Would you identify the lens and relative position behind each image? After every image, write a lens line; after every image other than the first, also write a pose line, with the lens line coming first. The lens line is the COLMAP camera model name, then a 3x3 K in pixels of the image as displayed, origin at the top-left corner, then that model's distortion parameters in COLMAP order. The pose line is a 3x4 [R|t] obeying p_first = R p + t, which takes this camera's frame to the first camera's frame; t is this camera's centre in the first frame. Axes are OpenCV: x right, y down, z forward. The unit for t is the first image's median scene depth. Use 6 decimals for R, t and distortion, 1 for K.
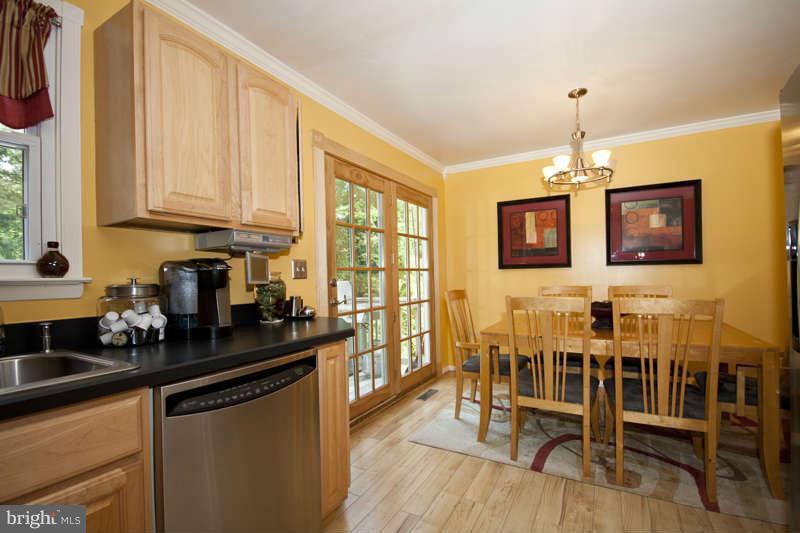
lens RADIAL K [[376.0, 0, 402.3], [0, 376.0, 274.1], [0, 0, 1]] dist [-0.001230, -0.001069]
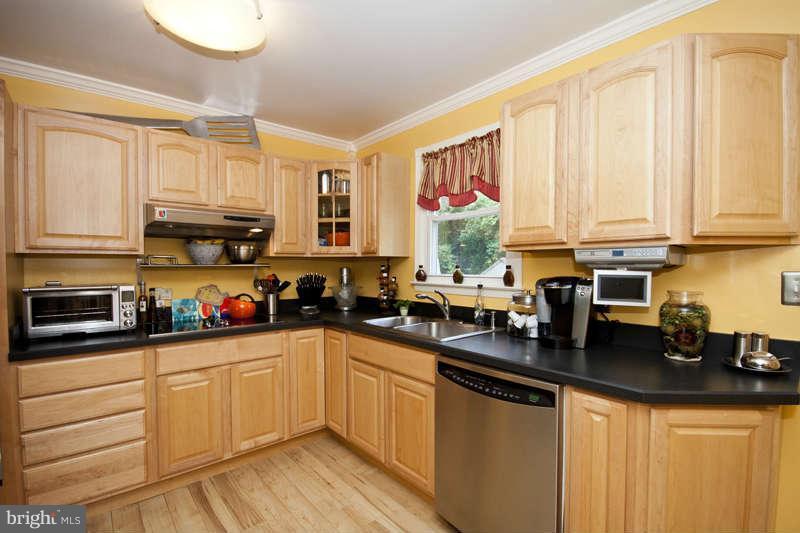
lens RADIAL K [[376.0, 0, 402.3], [0, 376.0, 274.1], [0, 0, 1]] dist [-0.001230, -0.001069]
pose [[-0.352438, 0.043340, -0.934831, 0.495560], [0.016890, 0.999059, 0.039950, -0.072761], [0.935683, -0.001709, -0.352839, 0.679501]]
